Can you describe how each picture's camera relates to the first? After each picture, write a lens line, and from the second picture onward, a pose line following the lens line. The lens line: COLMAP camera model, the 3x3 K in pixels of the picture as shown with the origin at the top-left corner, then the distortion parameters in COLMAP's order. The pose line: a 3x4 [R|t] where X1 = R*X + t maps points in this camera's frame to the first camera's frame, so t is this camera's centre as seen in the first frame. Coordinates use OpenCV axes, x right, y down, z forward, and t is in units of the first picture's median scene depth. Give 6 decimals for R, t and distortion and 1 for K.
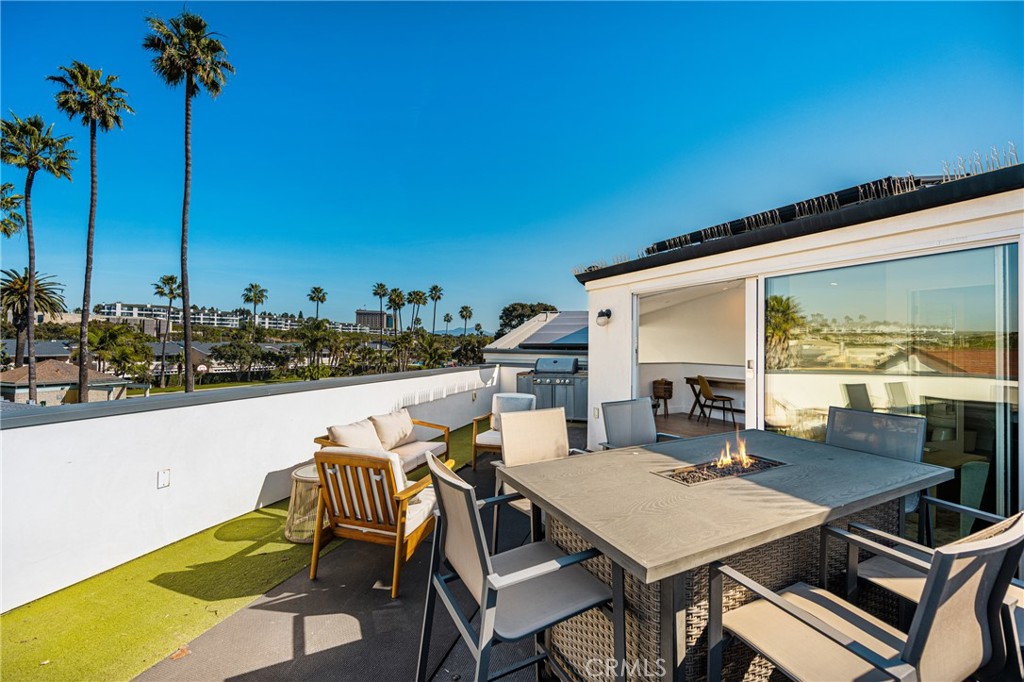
lens RADIAL K [[401.7, 0, 510.5], [0, 401.7, 340.8], [0, 0, 1]] dist [-0.001490, -0.000134]
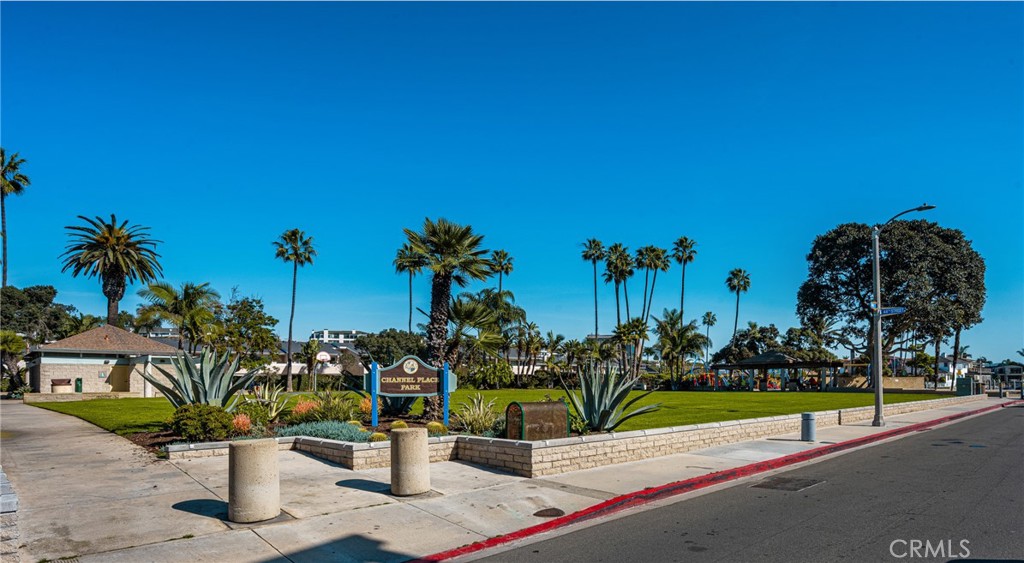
lens RADIAL K [[804.8, 0, 509.9], [0, 804.8, 282.4], [0, 0, 1]] dist [0.008767, 0.000165]
pose [[0.925618, -0.023063, -0.377756, 0.024107], [0.022089, 0.999732, -0.006911, -0.077842], [0.377814, -0.001948, 0.925880, -0.206046]]
